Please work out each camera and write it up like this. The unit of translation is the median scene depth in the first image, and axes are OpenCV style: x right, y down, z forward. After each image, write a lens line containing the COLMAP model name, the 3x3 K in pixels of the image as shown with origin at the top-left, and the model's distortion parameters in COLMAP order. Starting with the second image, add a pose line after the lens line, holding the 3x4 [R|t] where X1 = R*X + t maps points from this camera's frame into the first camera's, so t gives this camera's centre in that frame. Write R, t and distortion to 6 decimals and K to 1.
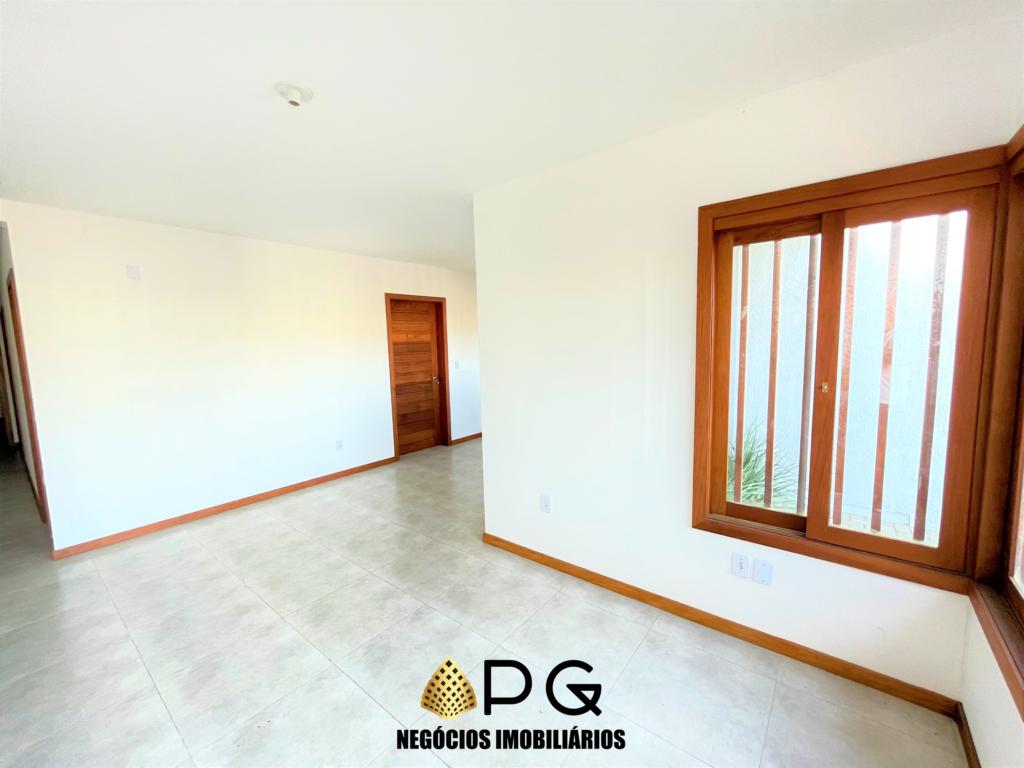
lens RADIAL K [[412.9, 0, 513.7], [0, 412.9, 381.6], [0, 0, 1]] dist [-0.011157, 0.003404]
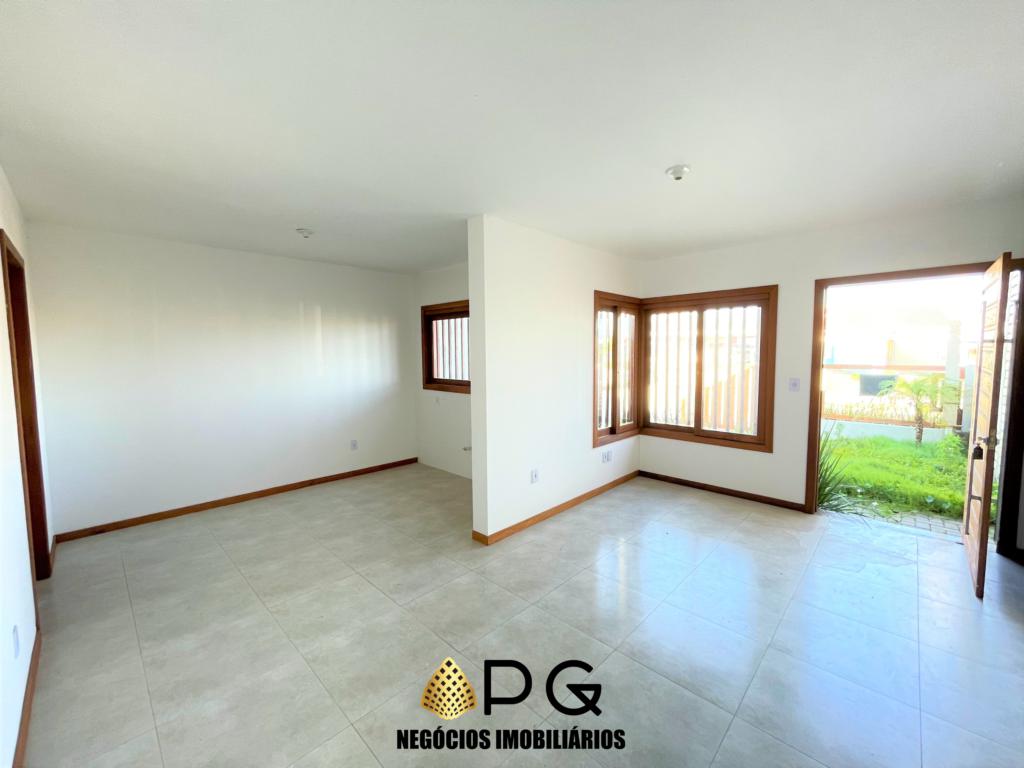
lens RADIAL K [[412.9, 0, 514.2], [0, 412.9, 378.1], [0, 0, 1]] dist [-0.011157, 0.003404]
pose [[0.092791, -0.053243, 0.994261, -1.474010], [0.089127, 0.995005, 0.044965, -0.099830], [-0.991689, 0.084443, 0.097073, 1.091913]]
